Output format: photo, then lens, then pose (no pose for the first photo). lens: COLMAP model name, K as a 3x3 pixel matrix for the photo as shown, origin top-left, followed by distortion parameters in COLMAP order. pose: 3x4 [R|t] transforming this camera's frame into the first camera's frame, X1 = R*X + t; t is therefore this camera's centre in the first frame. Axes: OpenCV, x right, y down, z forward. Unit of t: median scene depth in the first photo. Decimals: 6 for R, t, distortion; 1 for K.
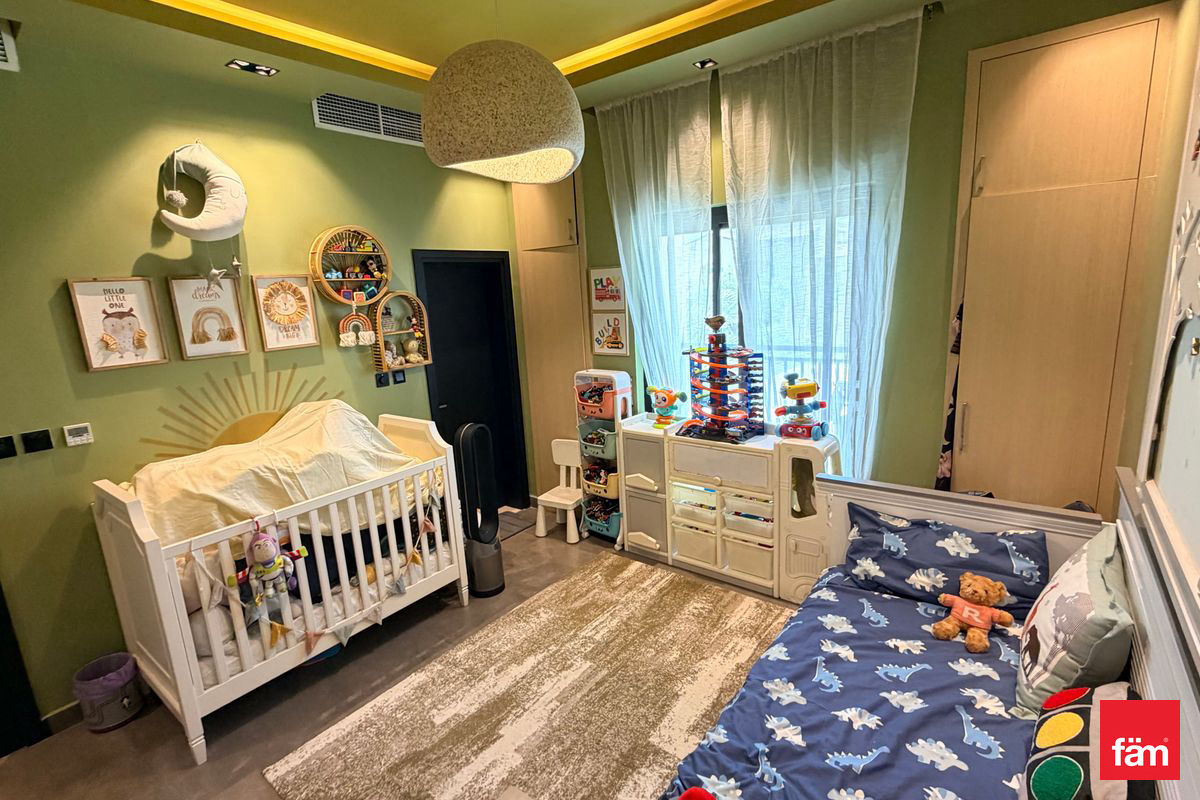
lens RADIAL K [[565.0, 0, 595.8], [0, 565.0, 402.7], [0, 0, 1]] dist [-0.001921, 0.000177]
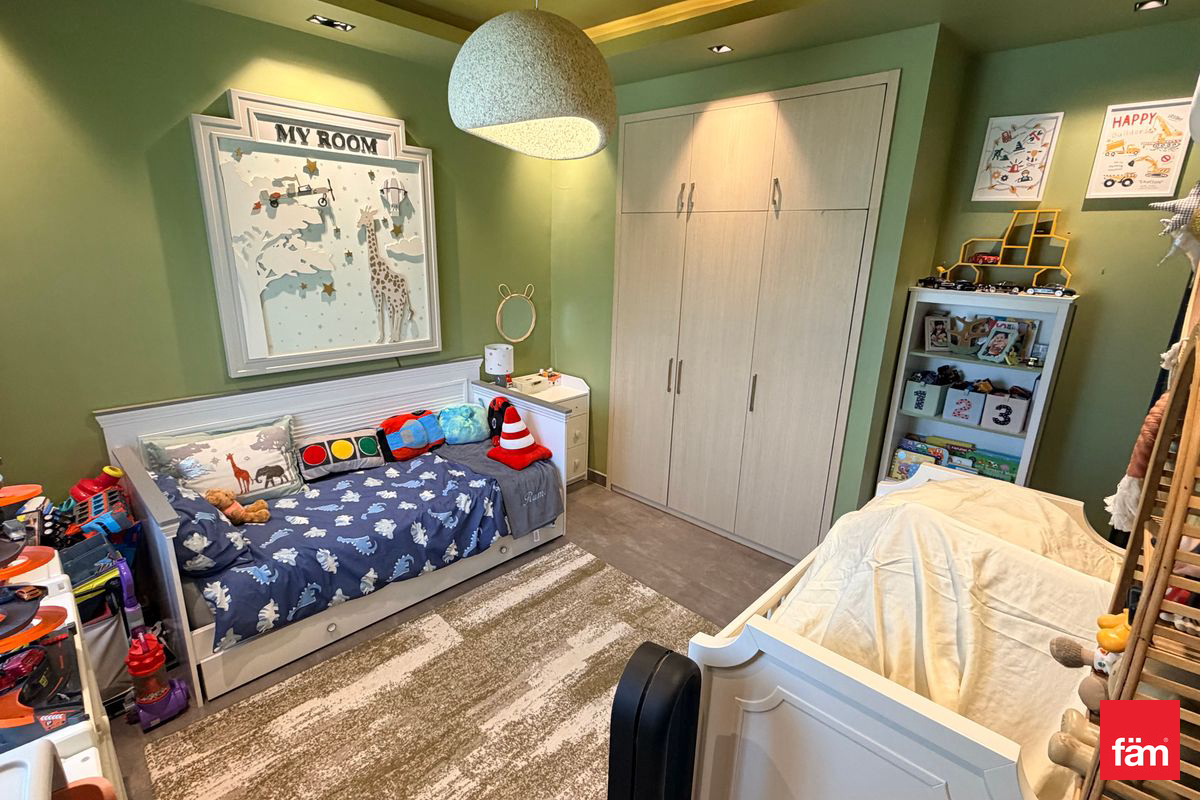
lens RADIAL K [[565.0, 0, 598.1], [0, 565.0, 402.0], [0, 0, 1]] dist [-0.001921, 0.000177]
pose [[-0.994565, -0.003452, 0.104061, -0.250004], [0.044289, 0.890495, 0.452832, -0.311115], [-0.094229, 0.454980, -0.885502, 1.423616]]
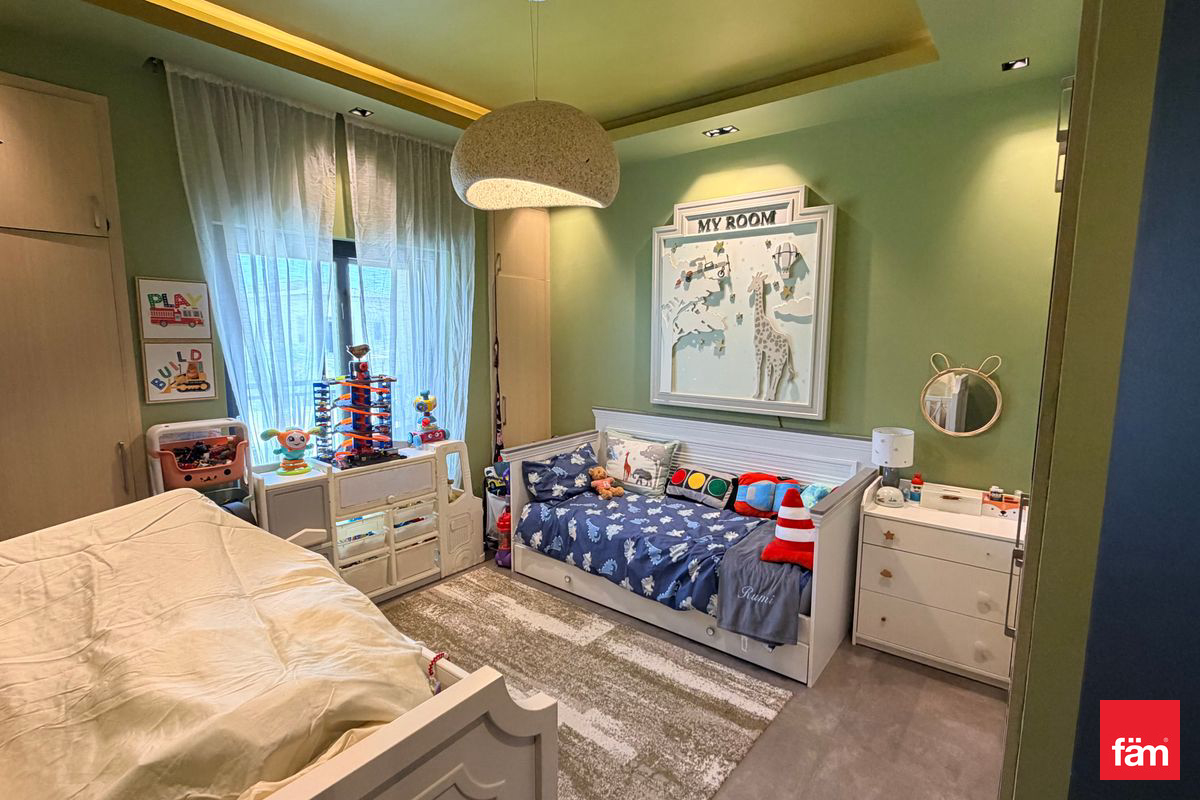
lens RADIAL K [[565.0, 0, 600.0], [0, 565.0, 401.8], [0, 0, 1]] dist [-0.001921, 0.000177]
pose [[0.012237, -0.074840, 0.997120, -0.937340], [0.194913, 0.978245, 0.071031, -0.043475], [-0.980744, 0.193482, 0.026558, 0.637722]]
